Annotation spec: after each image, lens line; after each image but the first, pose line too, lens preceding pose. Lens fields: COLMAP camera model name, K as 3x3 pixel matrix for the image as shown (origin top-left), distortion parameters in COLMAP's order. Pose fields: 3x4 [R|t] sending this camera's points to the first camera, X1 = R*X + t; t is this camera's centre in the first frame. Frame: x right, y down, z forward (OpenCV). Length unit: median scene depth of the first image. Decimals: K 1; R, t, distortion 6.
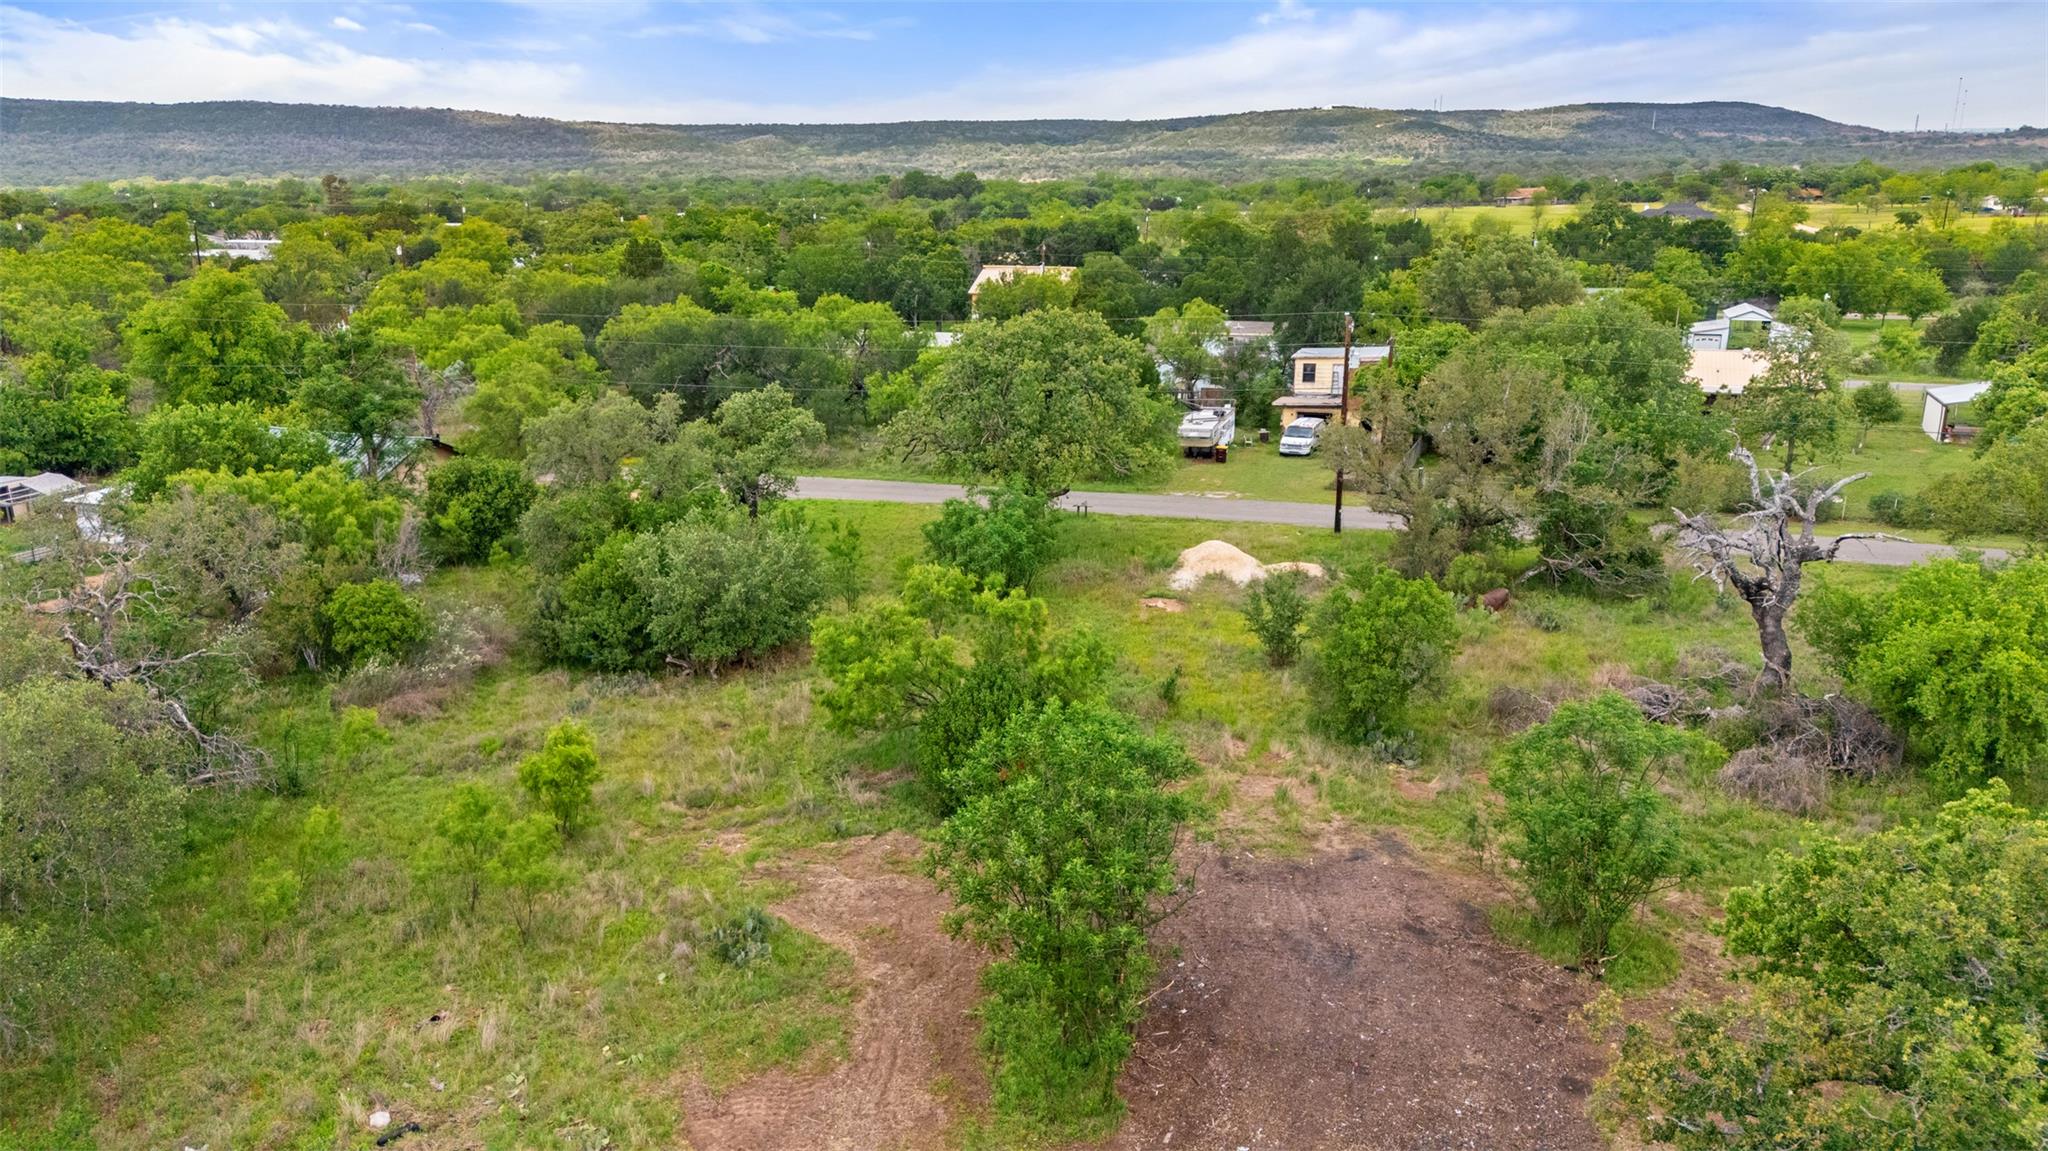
lens RADIAL K [[1455.0, 0, 1024.0], [0, 1455.0, 575.5], [0, 0, 1]] dist [0.058583, -0.056071]
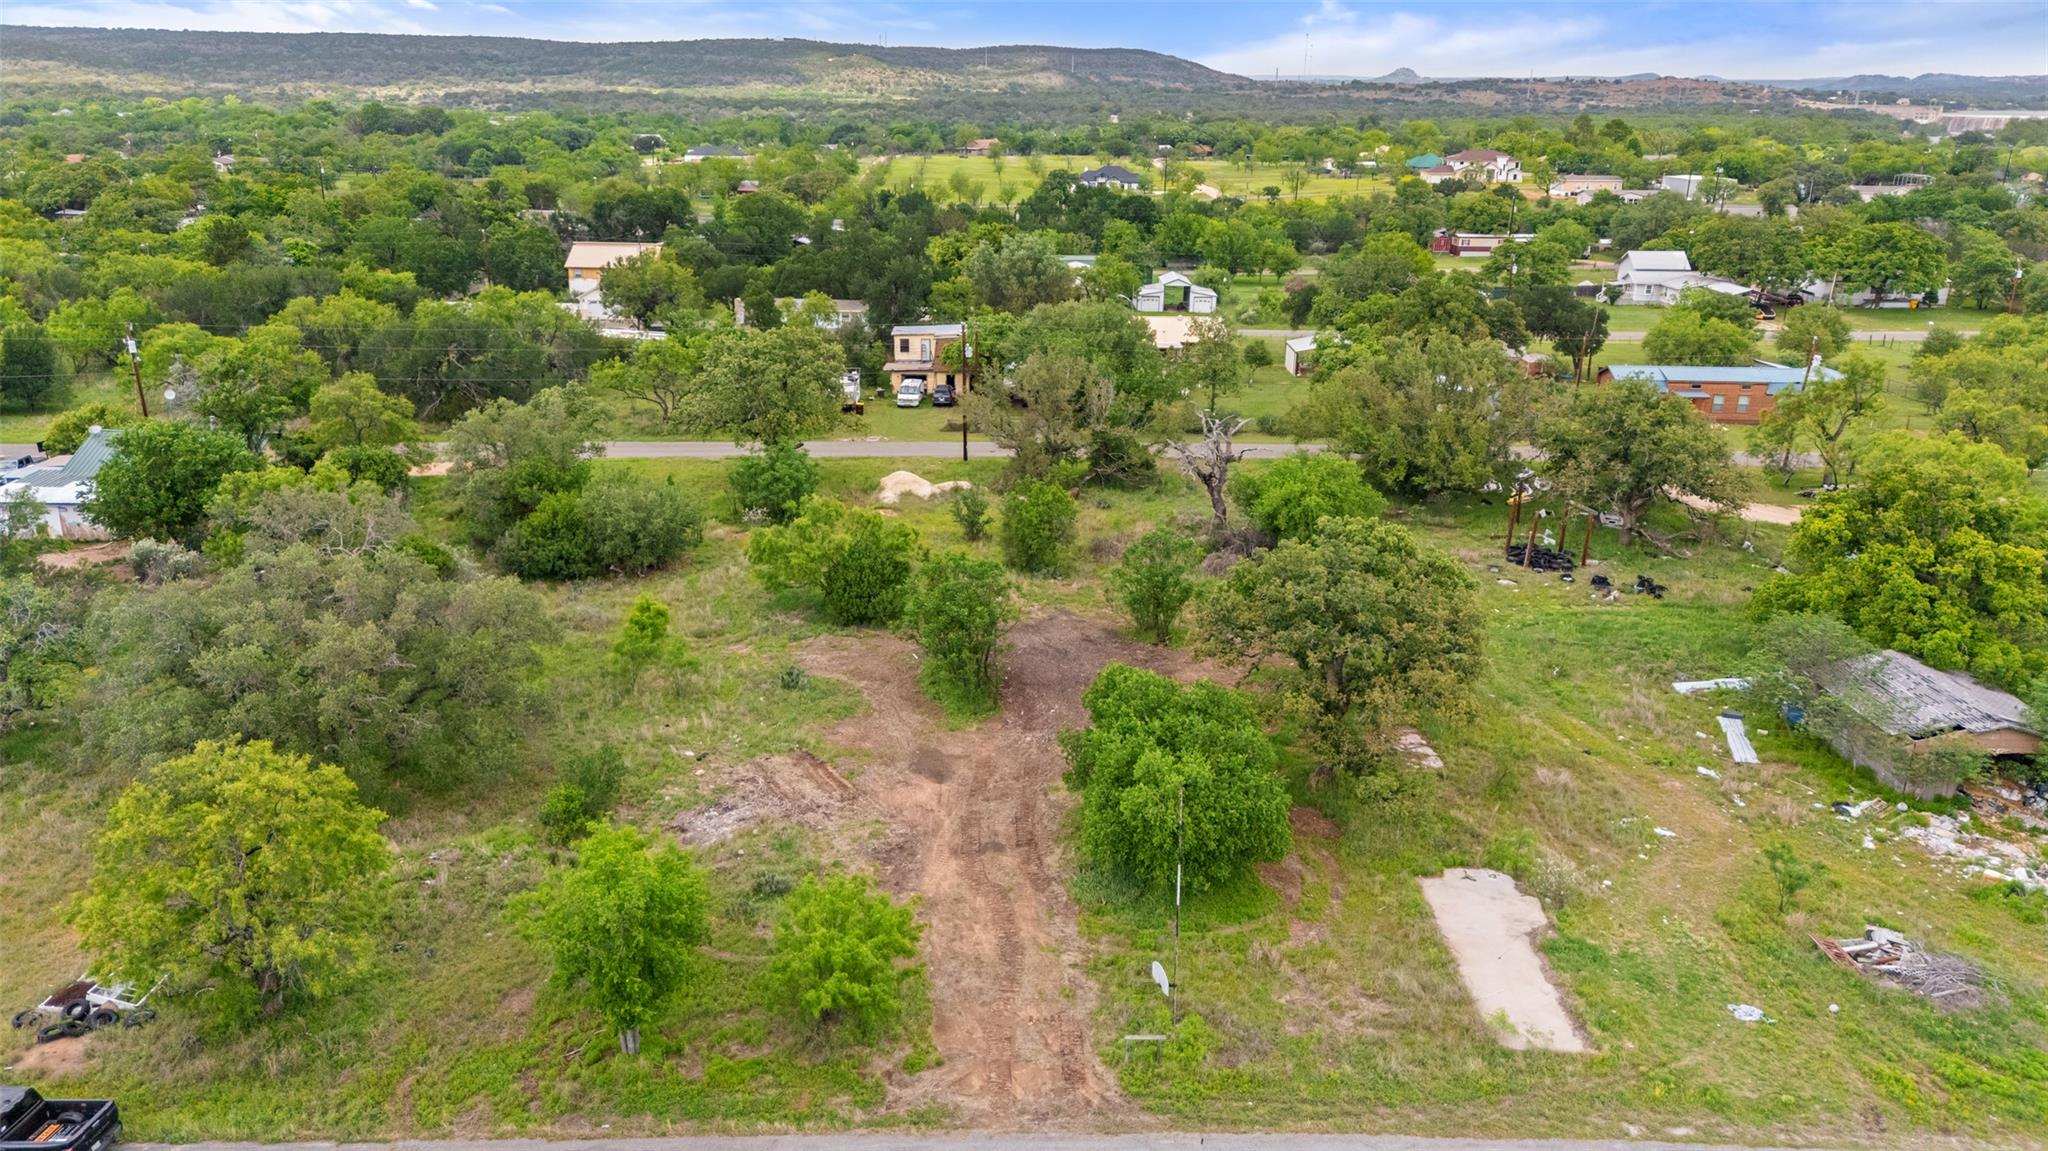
lens RADIAL K [[1455.0, 0, 1024.0], [0, 1455.0, 575.5], [0, 0, 1]] dist [0.058583, -0.056071]
pose [[0.934932, -0.094954, 0.341885, -0.163549], [0.076527, 0.994812, 0.067022, -0.003781], [-0.346475, -0.036498, 0.937349, -0.297024]]
